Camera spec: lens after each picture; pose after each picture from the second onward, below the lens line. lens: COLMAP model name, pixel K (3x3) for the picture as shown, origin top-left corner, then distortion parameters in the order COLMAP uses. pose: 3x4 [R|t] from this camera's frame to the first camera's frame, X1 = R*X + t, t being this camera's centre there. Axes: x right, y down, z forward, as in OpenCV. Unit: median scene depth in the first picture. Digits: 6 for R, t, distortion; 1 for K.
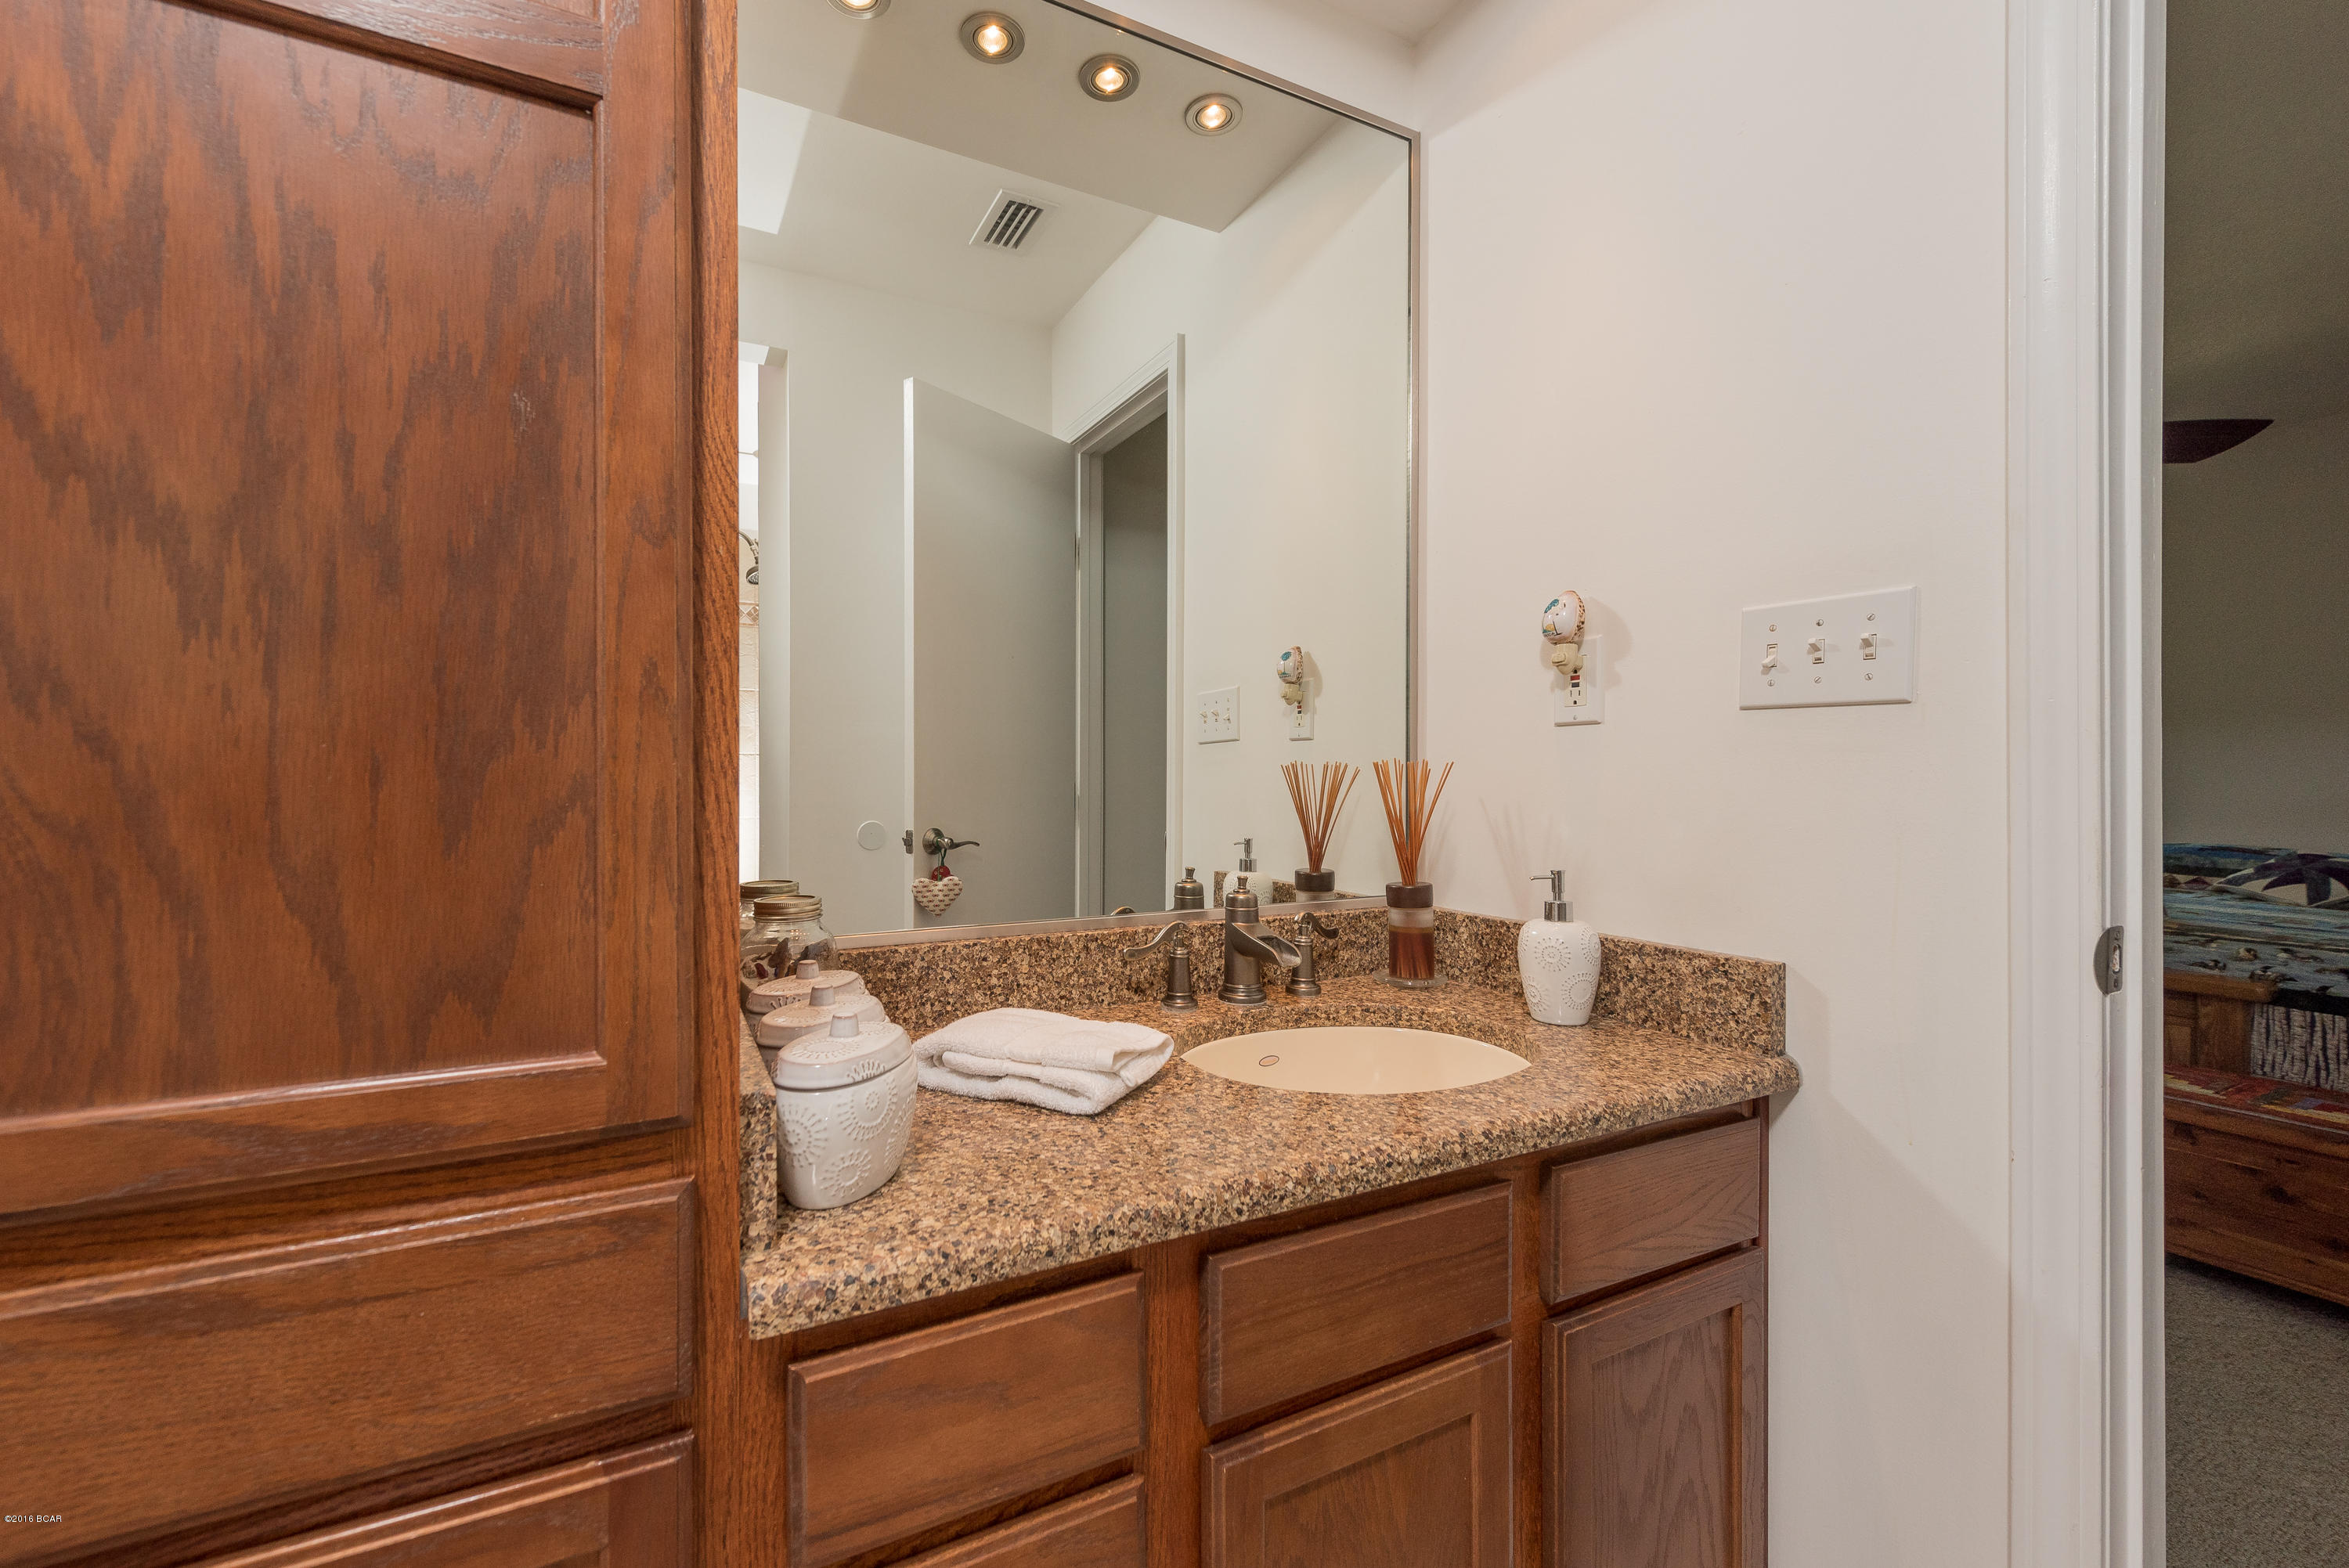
lens RADIAL K [[918.1, 0, 1174.5], [0, 918.1, 784.0], [0, 0, 1]] dist [-0.000924, -0.000277]
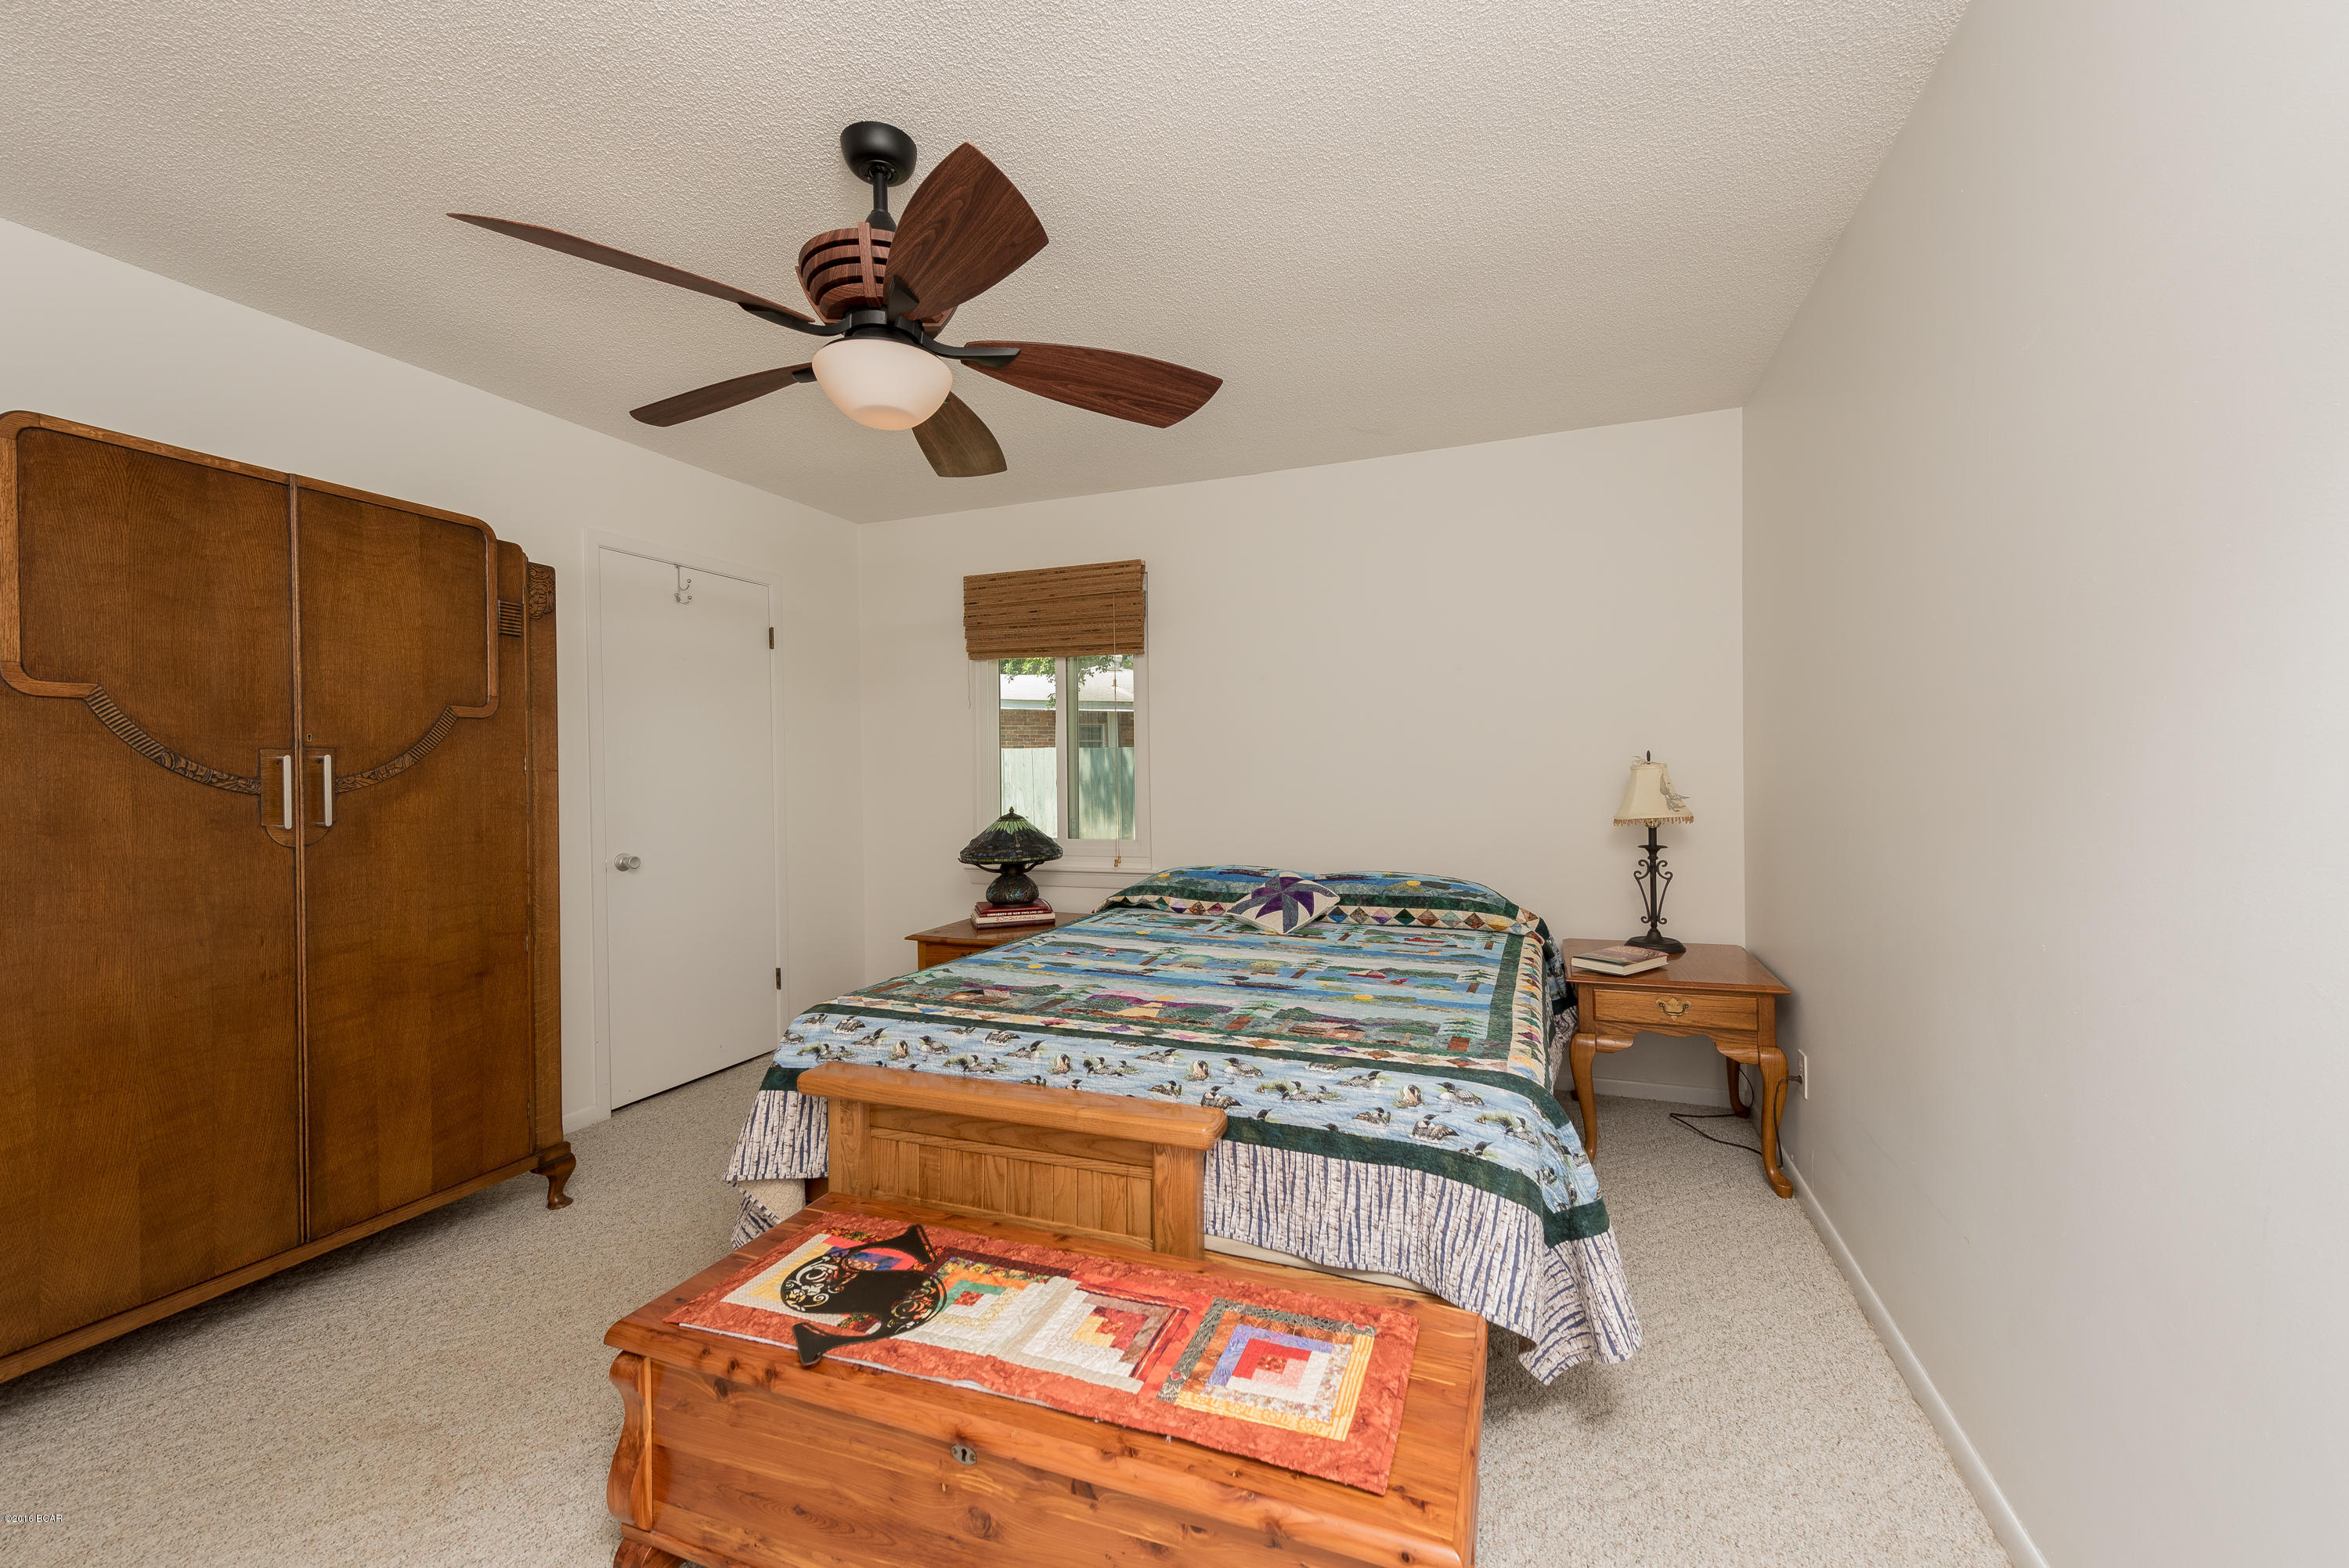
lens RADIAL K [[918.1, 0, 1174.5], [0, 918.1, 784.0], [0, 0, 1]] dist [-0.000924, -0.000277]
pose [[0.742391, -0.014708, 0.669805, 0.663724], [0.017977, 0.999836, 0.002030, -0.049346], [-0.669726, 0.010534, 0.742534, 0.460656]]
